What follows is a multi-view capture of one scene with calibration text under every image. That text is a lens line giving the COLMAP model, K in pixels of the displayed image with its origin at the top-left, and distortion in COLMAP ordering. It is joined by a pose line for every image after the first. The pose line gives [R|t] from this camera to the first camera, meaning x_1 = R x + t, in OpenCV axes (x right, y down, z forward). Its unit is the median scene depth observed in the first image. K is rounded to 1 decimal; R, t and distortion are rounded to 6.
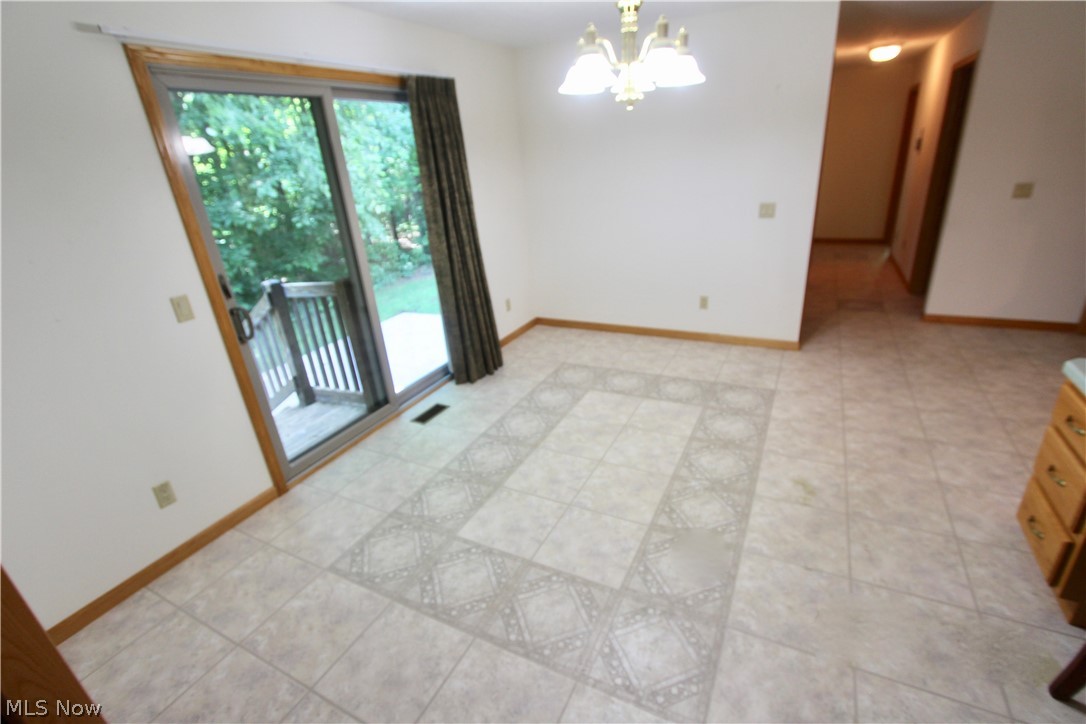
lens RADIAL K [[501.3, 0, 548.5], [0, 501.3, 364.0], [0, 0, 1]] dist [-0.010346, 0.000448]
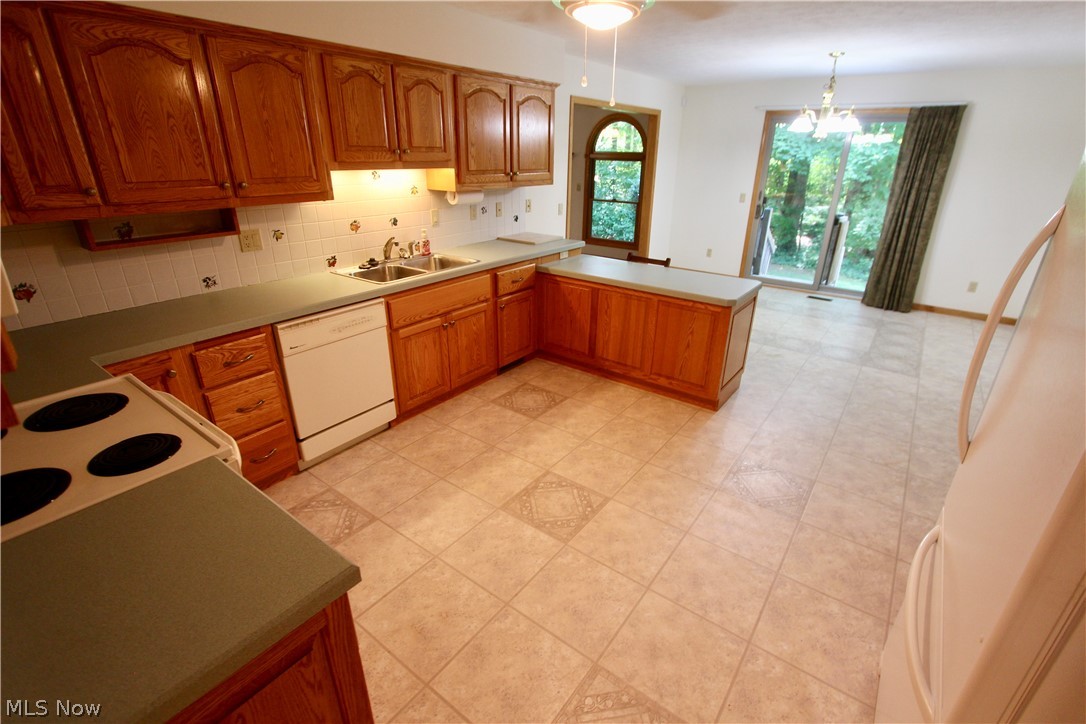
lens RADIAL K [[501.3, 0, 548.5], [0, 501.3, 364.0], [0, 0, 1]] dist [-0.010346, 0.000448]
pose [[-0.165600, 0.450705, -0.877178, 1.994155], [-0.387927, 0.787985, 0.478113, -0.242754], [0.906691, 0.419456, 0.044350, 0.185075]]
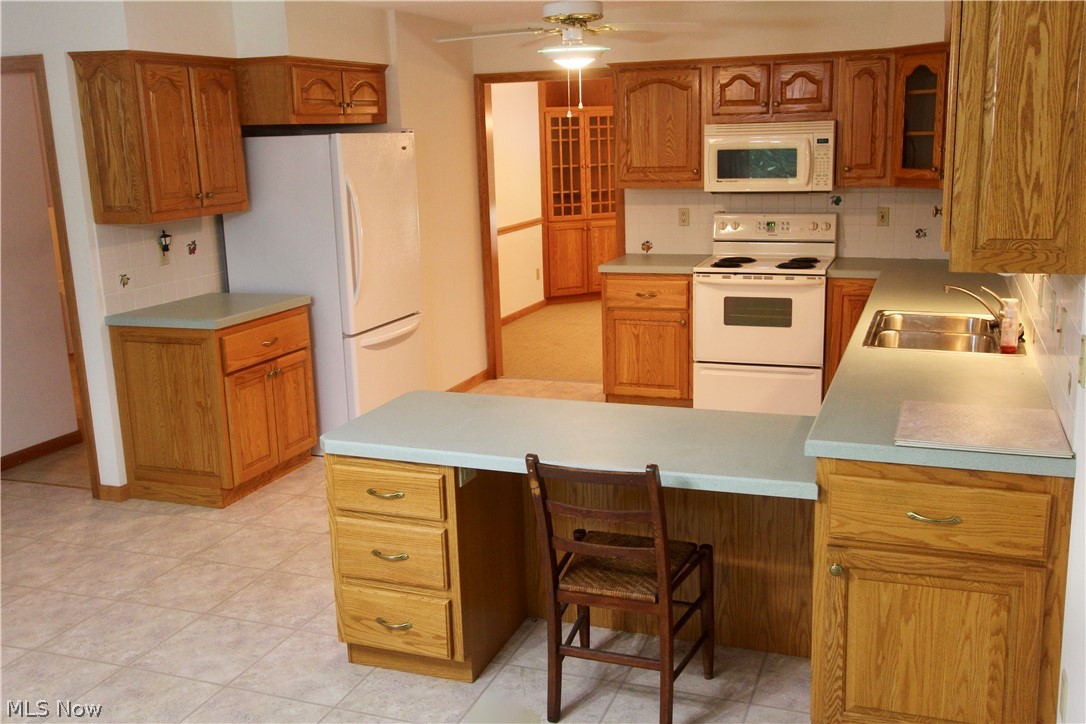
lens RADIAL K [[1039.6, 0, 543.0], [0, 1039.6, 362.0], [0, 0, 1]] dist [-0.008180, -0.001465]
pose [[-0.107600, -0.140568, 0.984207, -0.493968], [0.421563, 0.890102, 0.173215, -0.182248], [-0.900393, 0.433543, -0.036517, 0.424314]]
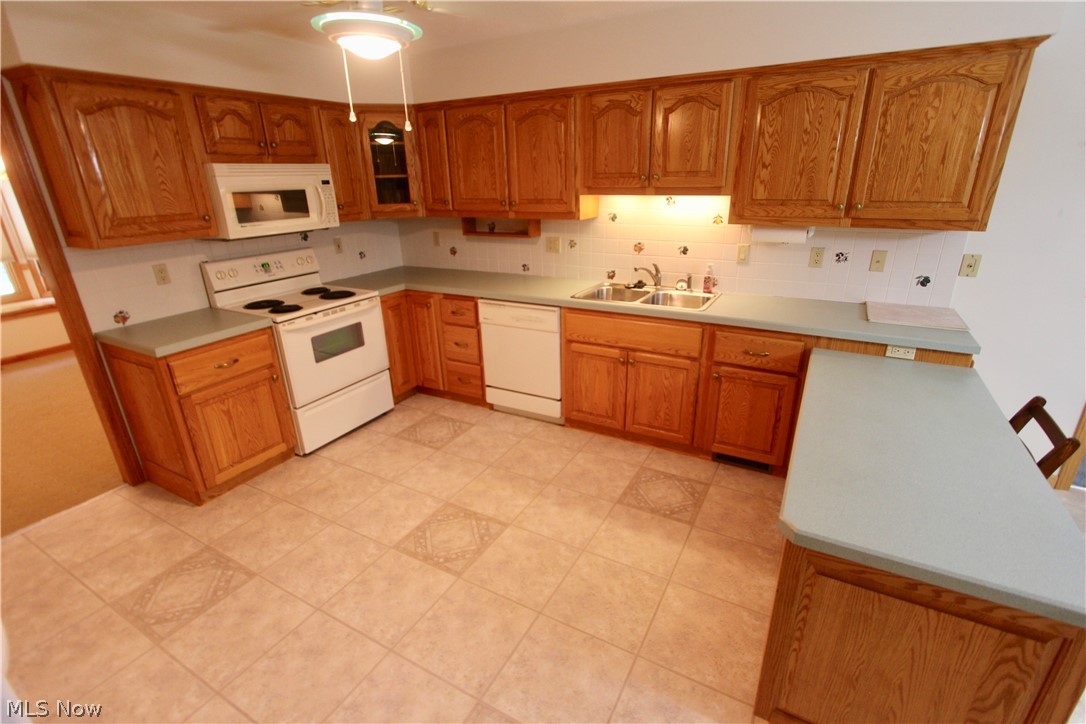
lens RADIAL K [[501.3, 0, 548.5], [0, 501.3, 364.0], [0, 0, 1]] dist [-0.010346, 0.000448]
pose [[-0.995275, 0.075483, 0.061080, 1.067061], [0.096777, 0.719886, 0.687313, -0.421040], [0.007910, 0.689976, -0.723789, 0.772110]]
